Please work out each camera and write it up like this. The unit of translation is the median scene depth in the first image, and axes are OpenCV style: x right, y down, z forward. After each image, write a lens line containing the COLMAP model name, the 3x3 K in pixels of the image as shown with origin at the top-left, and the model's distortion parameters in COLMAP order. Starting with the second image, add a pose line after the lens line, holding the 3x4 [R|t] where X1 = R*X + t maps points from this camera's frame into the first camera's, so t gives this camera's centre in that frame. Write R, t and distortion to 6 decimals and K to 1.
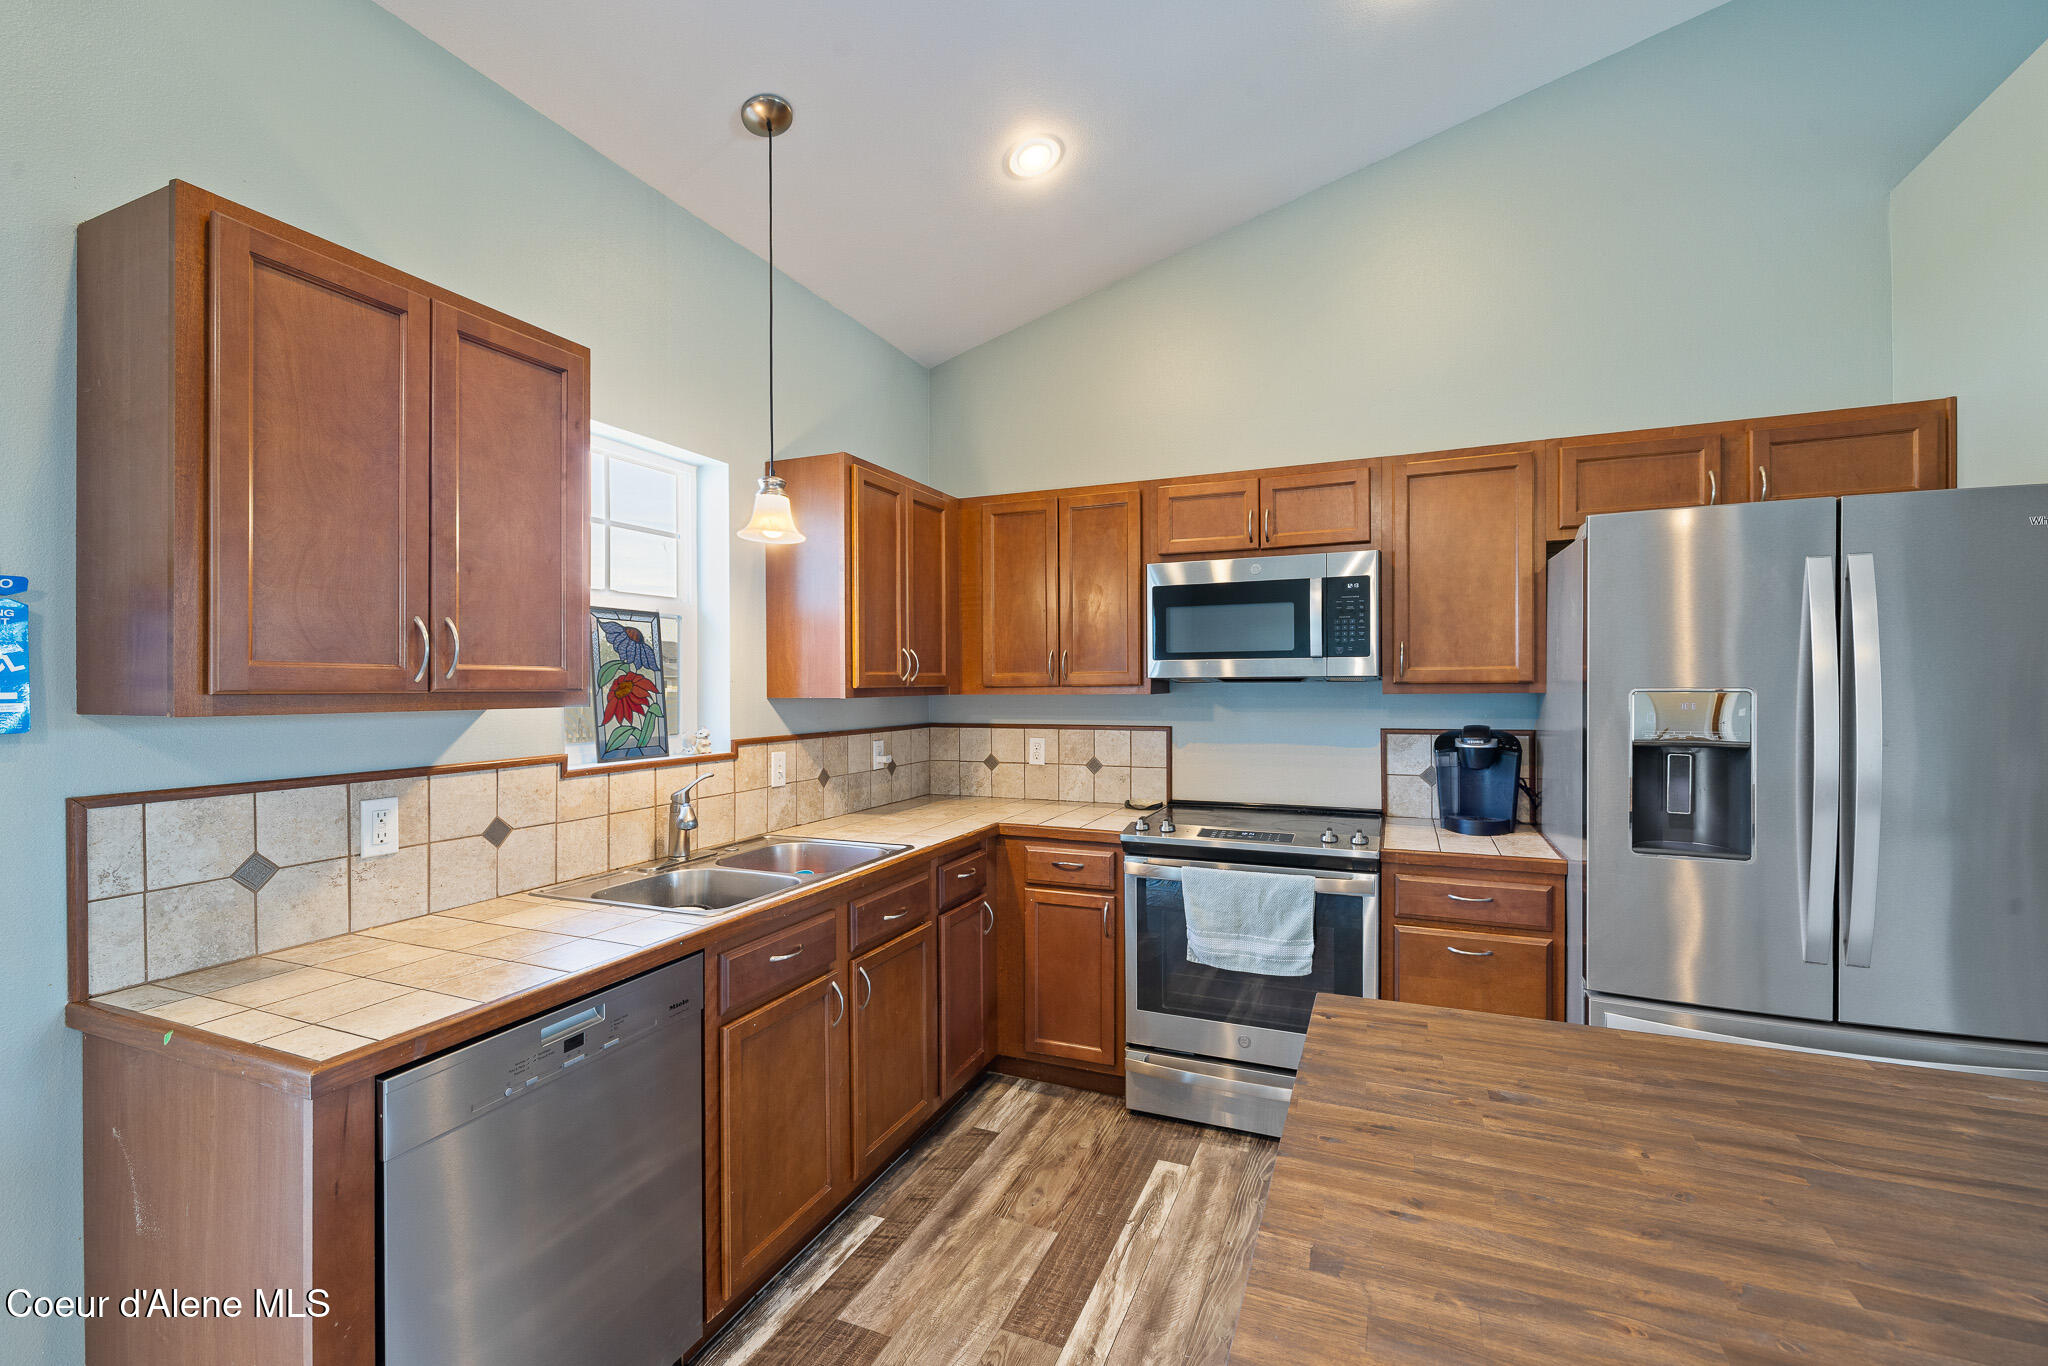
lens RADIAL K [[877.7, 0, 1024.0], [0, 877.7, 683.0], [0, 0, 1]] dist [-0.000568, 0.000118]
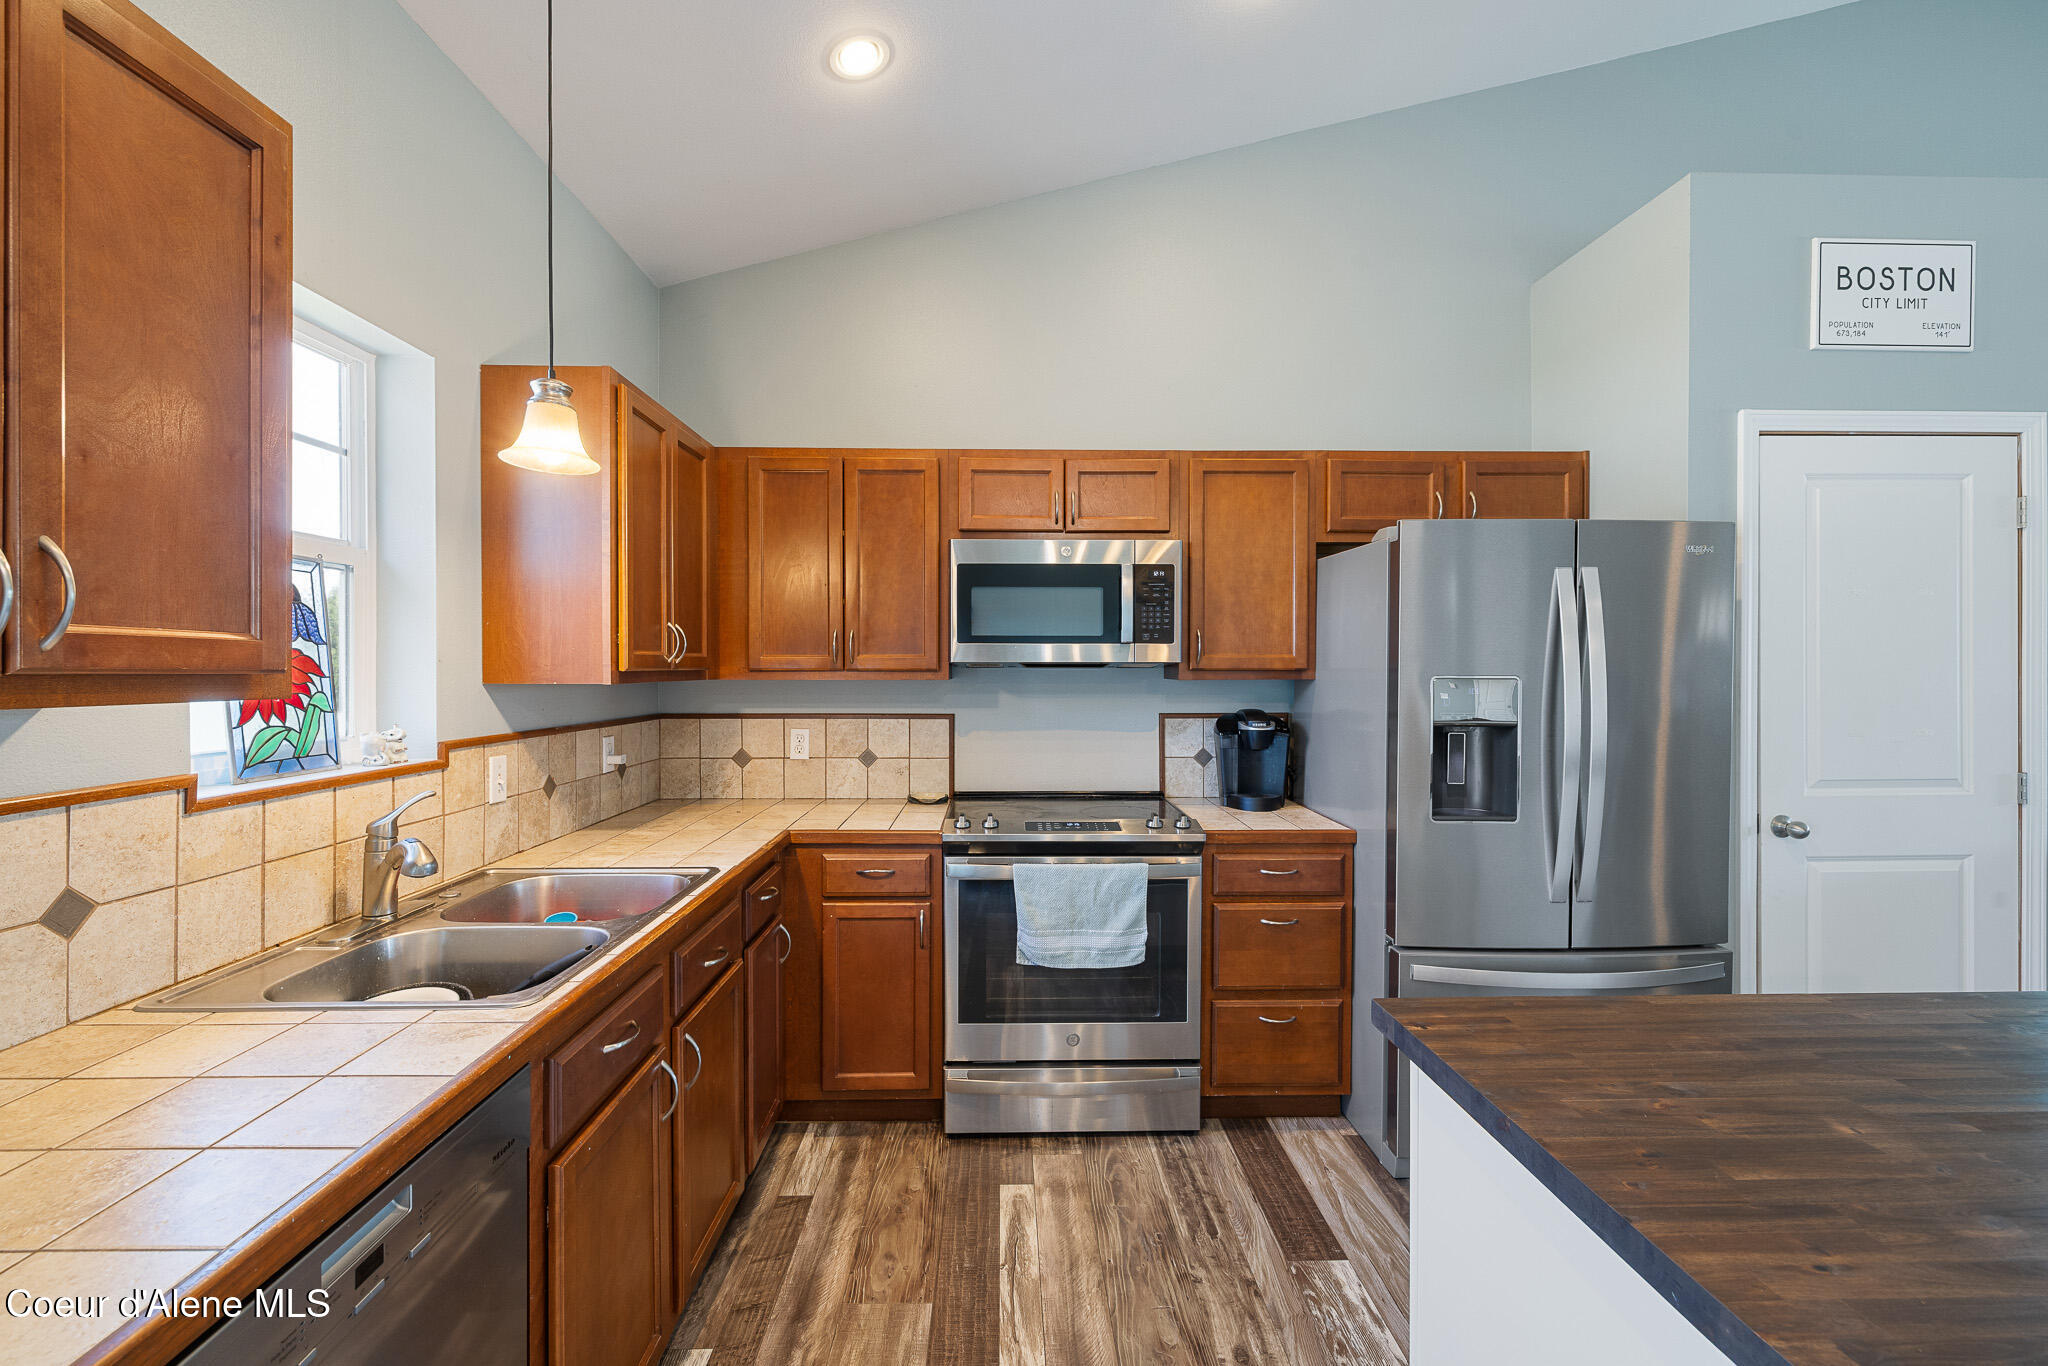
lens RADIAL K [[867.8, 0, 1025.0], [0, 867.8, 673.3], [0, 0, 1]] dist [-0.000295, 0.000164]
pose [[0.910052, 0.004825, 0.414466, -0.194207], [-0.007212, 0.999965, 0.004194, 0.001752], [-0.414431, -0.006806, 0.910055, 0.155643]]
